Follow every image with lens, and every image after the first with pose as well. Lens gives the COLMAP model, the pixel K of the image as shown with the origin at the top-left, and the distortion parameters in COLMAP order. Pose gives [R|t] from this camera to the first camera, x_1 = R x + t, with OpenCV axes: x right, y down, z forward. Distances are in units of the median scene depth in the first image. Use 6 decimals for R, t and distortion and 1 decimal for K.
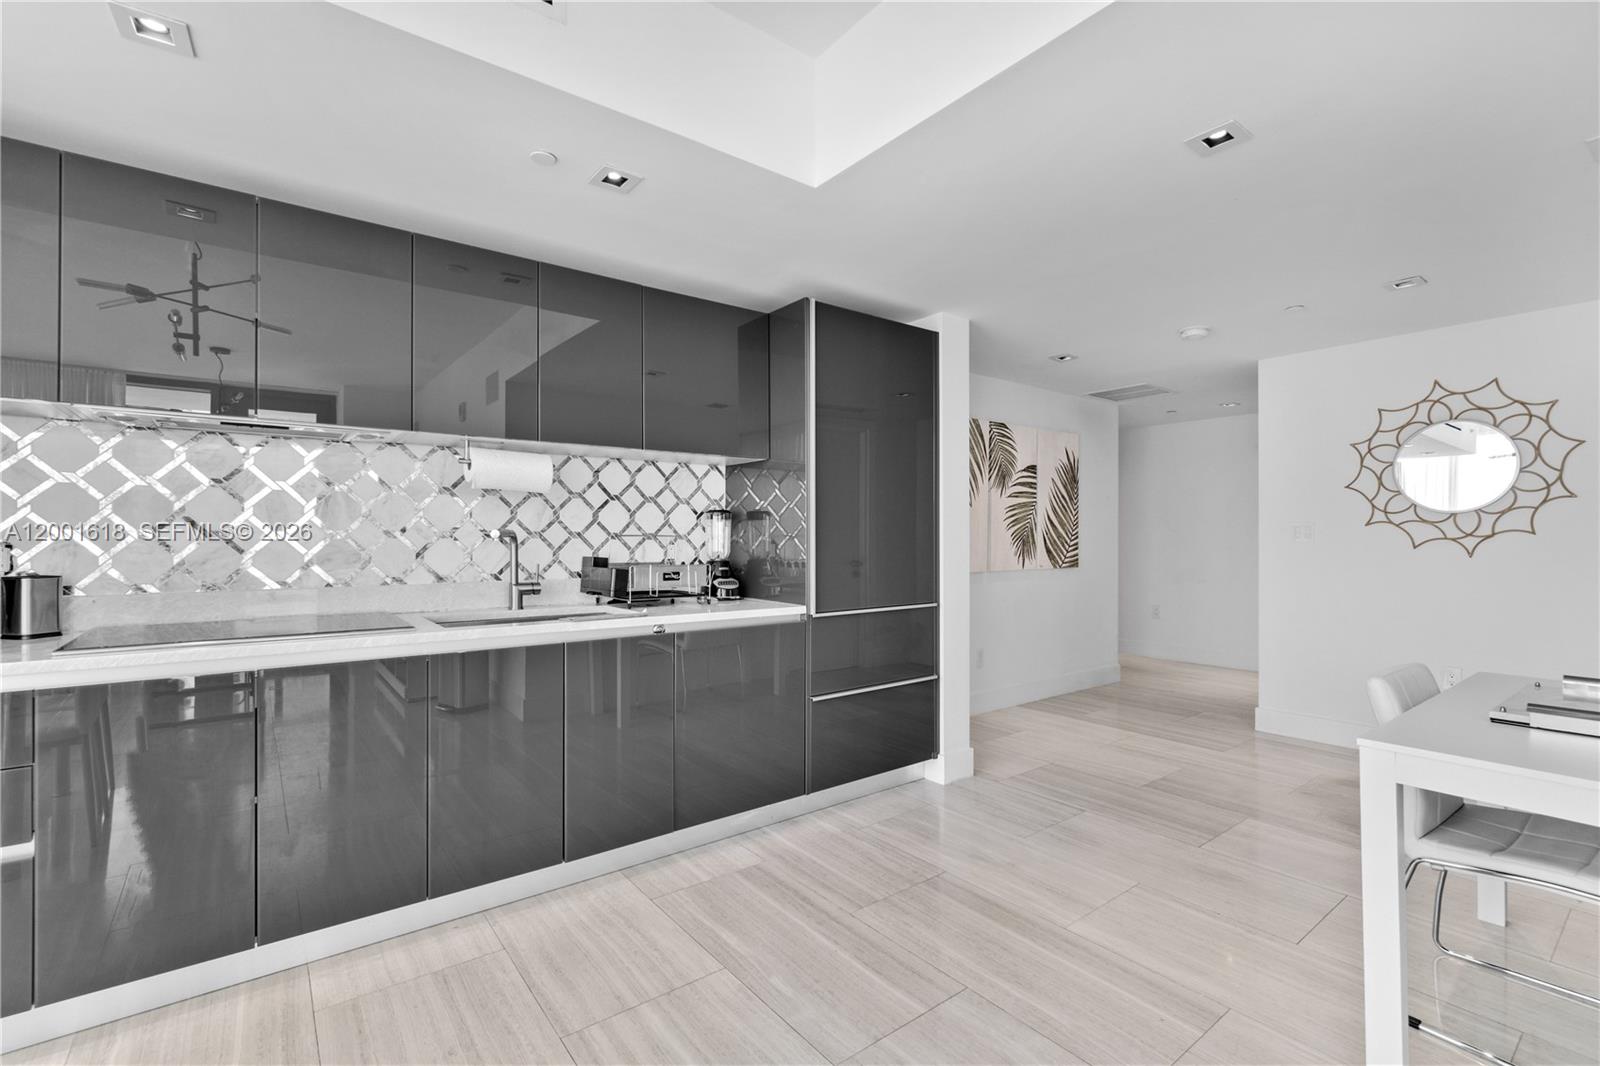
lens RADIAL K [[697.7, 0, 800.0], [0, 697.7, 533.0], [0, 0, 1]] dist [-0.011699, 0.000223]
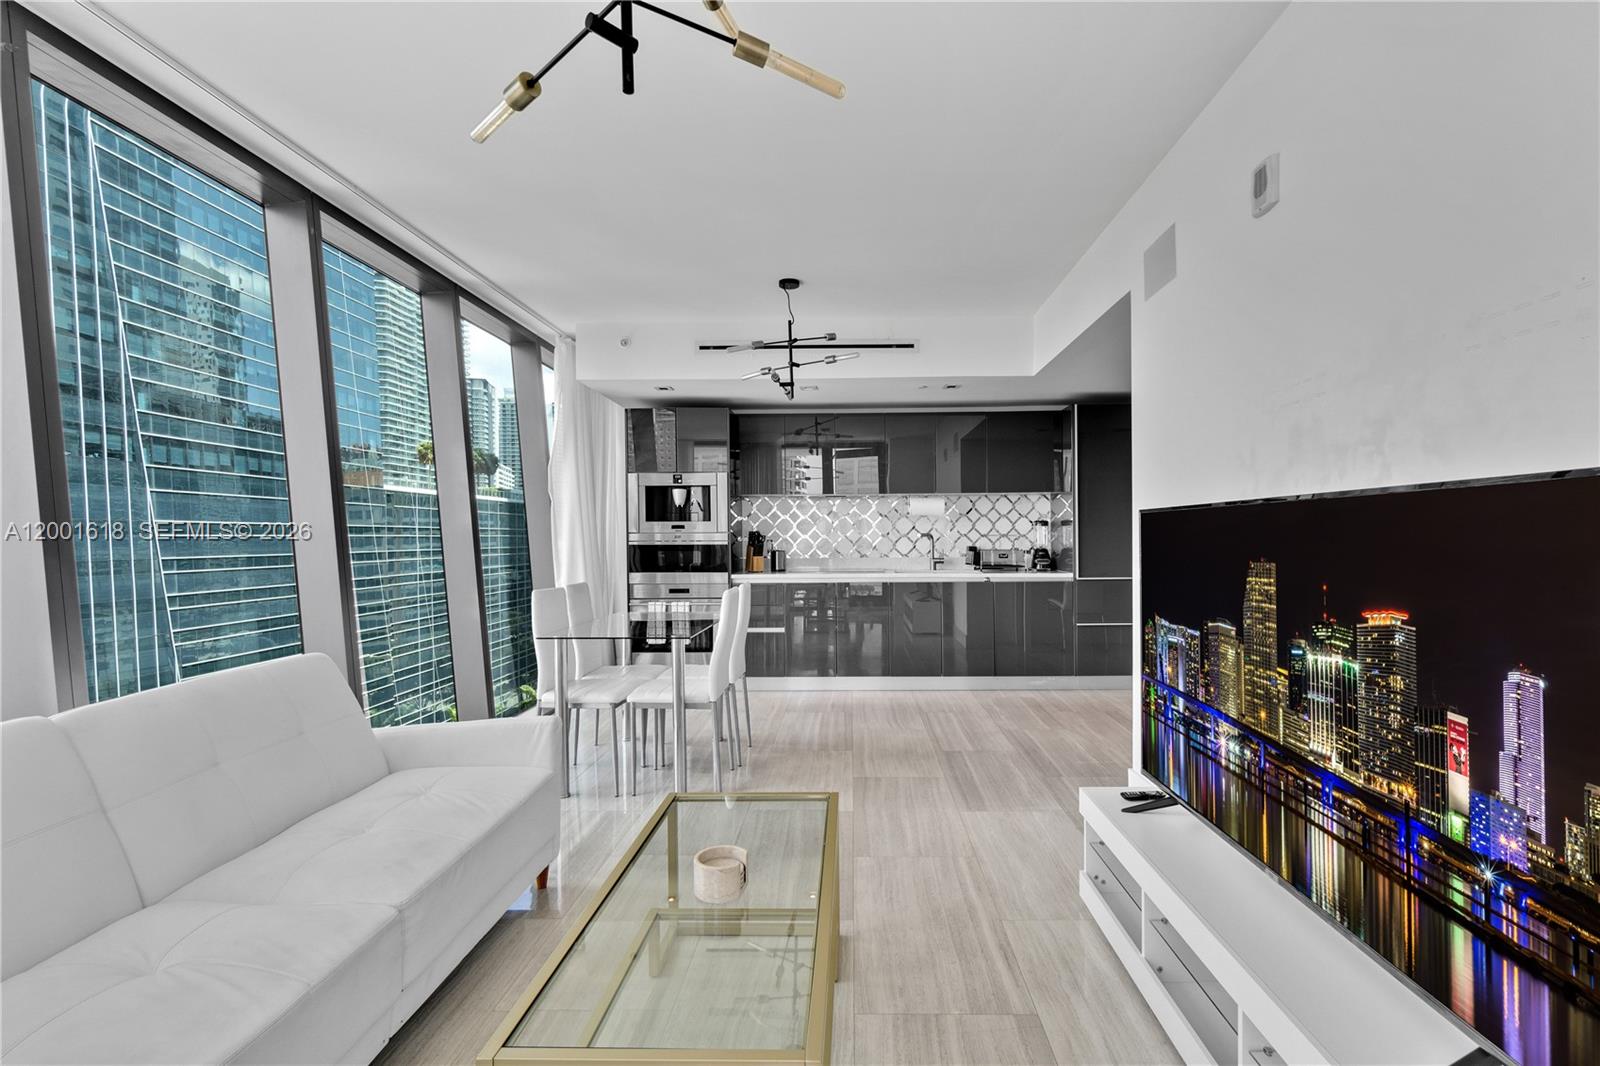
lens RADIAL K [[697.7, 0, 800.0], [0, 697.7, 533.0], [0, 0, 1]] dist [-0.011699, 0.000223]
pose [[0.763391, 0.005561, -0.645913, 0.599219], [0.005902, 0.999861, 0.015584, -0.036338], [0.645910, -0.015709, 0.763252, -0.810243]]
